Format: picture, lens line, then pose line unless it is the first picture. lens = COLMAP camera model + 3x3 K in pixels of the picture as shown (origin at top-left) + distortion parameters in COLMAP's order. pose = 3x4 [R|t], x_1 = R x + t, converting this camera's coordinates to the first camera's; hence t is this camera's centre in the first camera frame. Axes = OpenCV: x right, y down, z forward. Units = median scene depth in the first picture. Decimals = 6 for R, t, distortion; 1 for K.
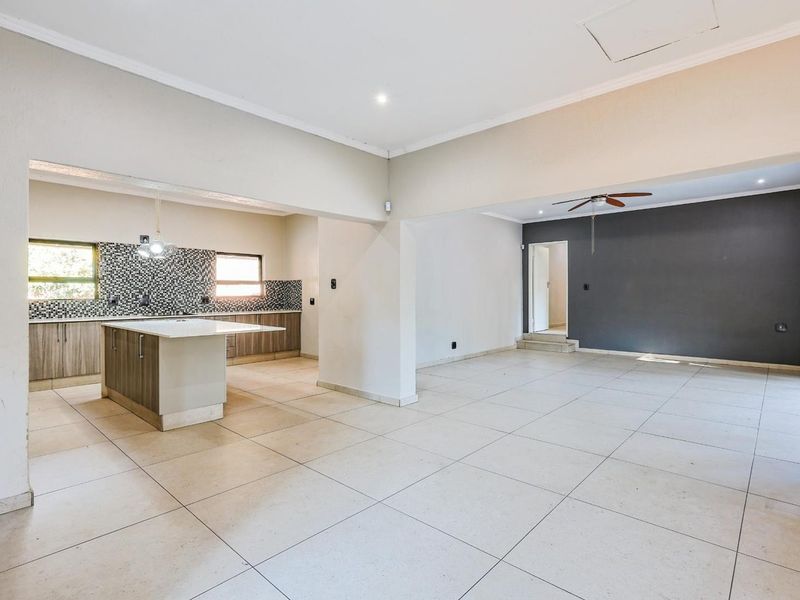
lens RADIAL K [[425.5, 0, 415.7], [0, 425.5, 297.6], [0, 0, 1]] dist [0.005208, -0.003417]
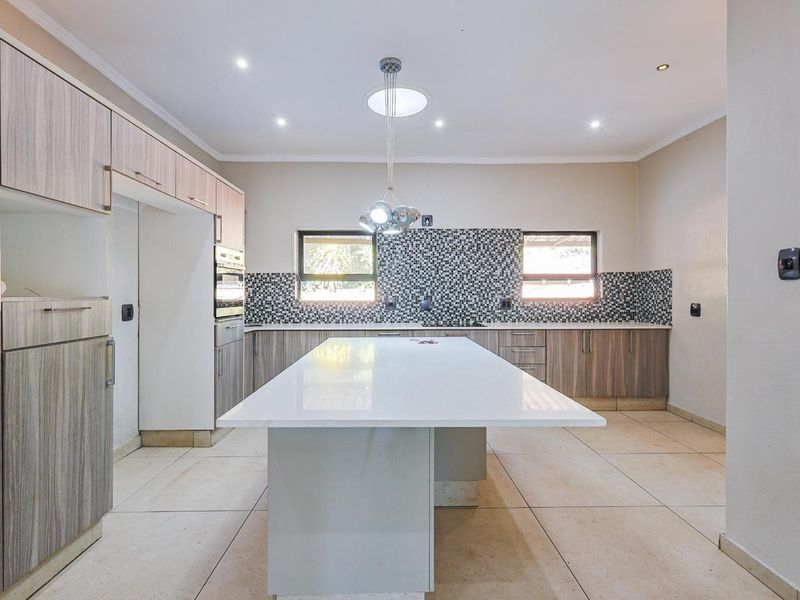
lens RADIAL K [[425.5, 0, 400.5], [0, 425.5, 297.1], [0, 0, 1]] dist [0.005208, -0.003417]
pose [[0.671168, 0.004387, -0.741292, -0.110460], [-0.008937, 0.999958, -0.002173, -0.002147], [0.741252, 0.008083, 0.671179, 0.430765]]
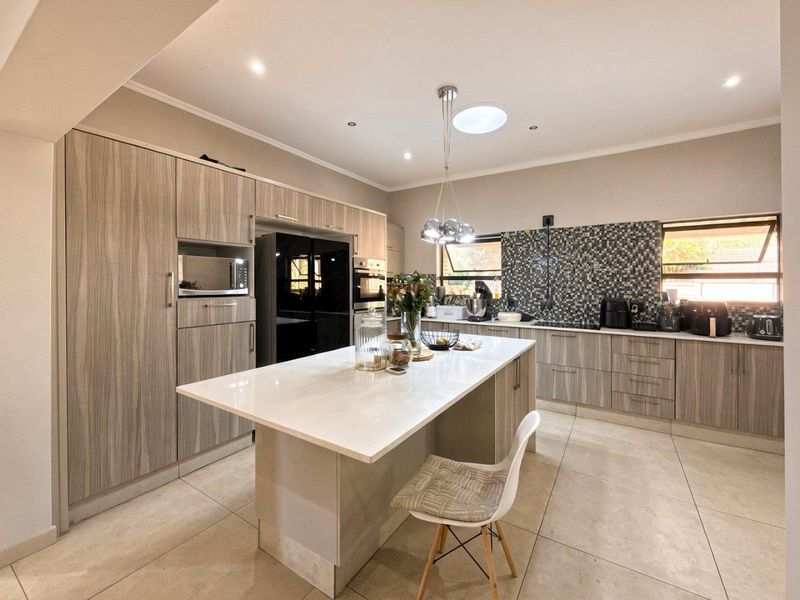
lens RADIAL K [[357.4, 0, 417.3], [0, 357.4, 284.6], [0, 0, 1]] dist [0.001073, -0.000351]
pose [[0.145745, 0.004615, -0.989311, -0.040111], [-0.015531, 0.999877, 0.002376, -0.019921], [0.989200, 0.015018, 0.145798, 0.619647]]
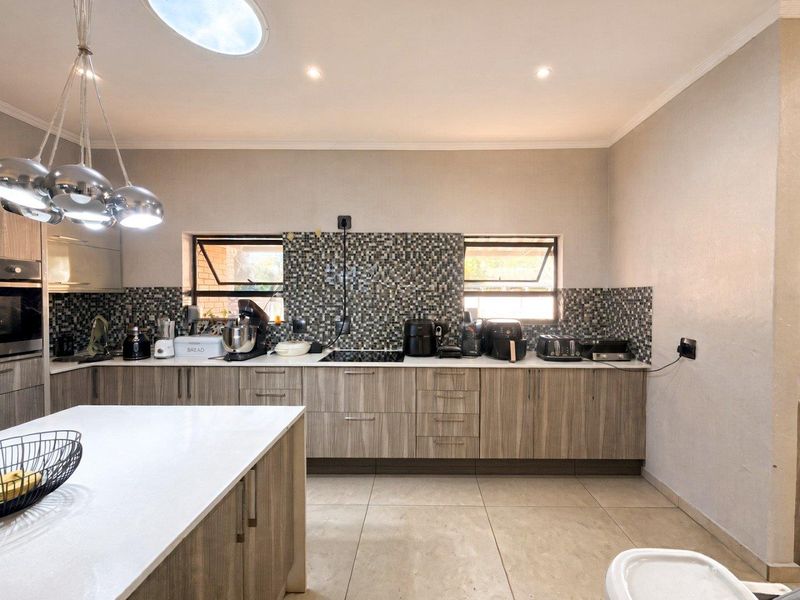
lens RADIAL K [[306.1, 0, 439.0], [0, 306.1, 296.3], [0, 0, 1]] dist [-0.008940, 0.000082]
pose [[0.662055, 0.015820, -0.749288, -0.209161], [-0.014062, 0.999863, 0.008685, -0.036042], [0.749323, 0.004786, 0.662187, 0.744684]]
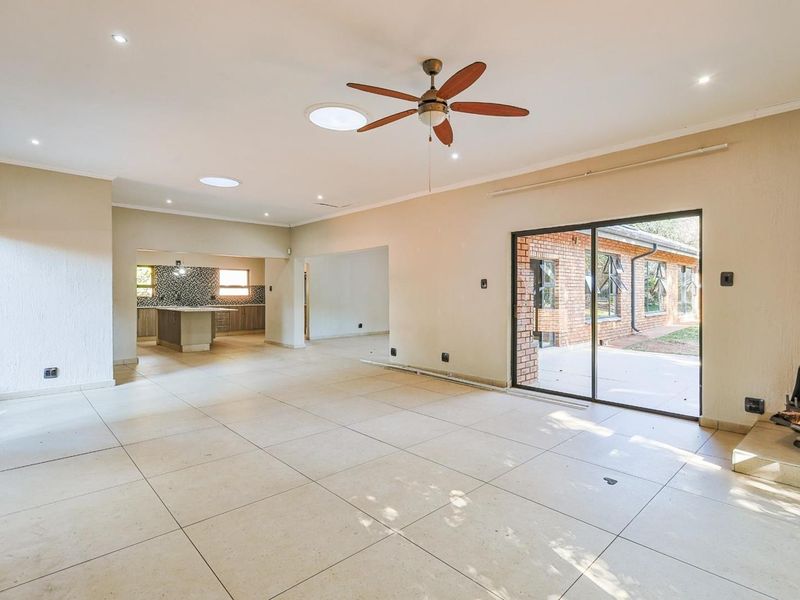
lens RADIAL K [[417.5, 0, 395.9], [0, 417.5, 292.3], [0, 0, 1]] dist [0.017549, -0.000775]
pose [[0.994906, -0.001292, -0.100795, 0.387713], [-0.000017, 0.999916, -0.012990, 0.006499], [0.100803, 0.012926, 0.994822, -0.566607]]
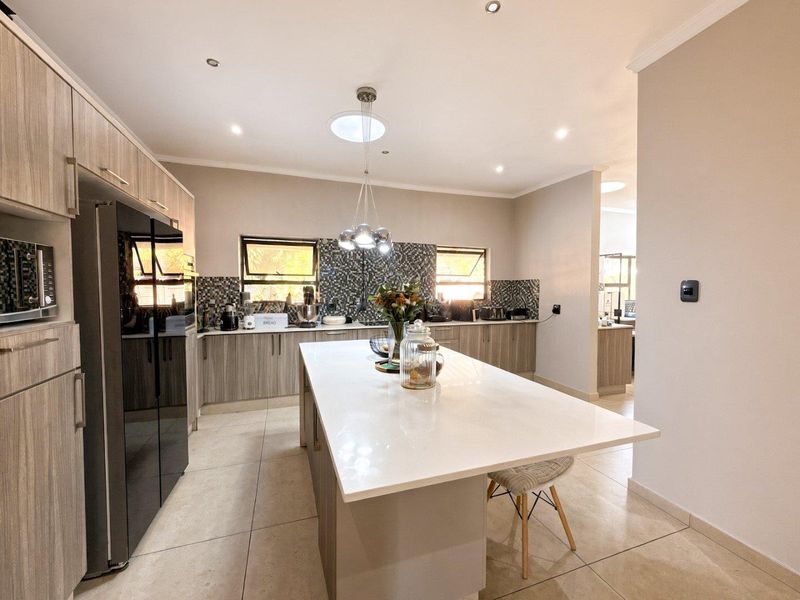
lens RADIAL K [[334.0, 0, 393.6], [0, 334.0, 297.1], [0, 0, 1]] dist [-0.002044, 0.000147]
pose [[0.872178, 0.023296, -0.488634, -0.226715], [-0.013484, 0.999631, 0.023591, -0.023044], [0.489003, -0.013987, 0.872170, 0.400852]]
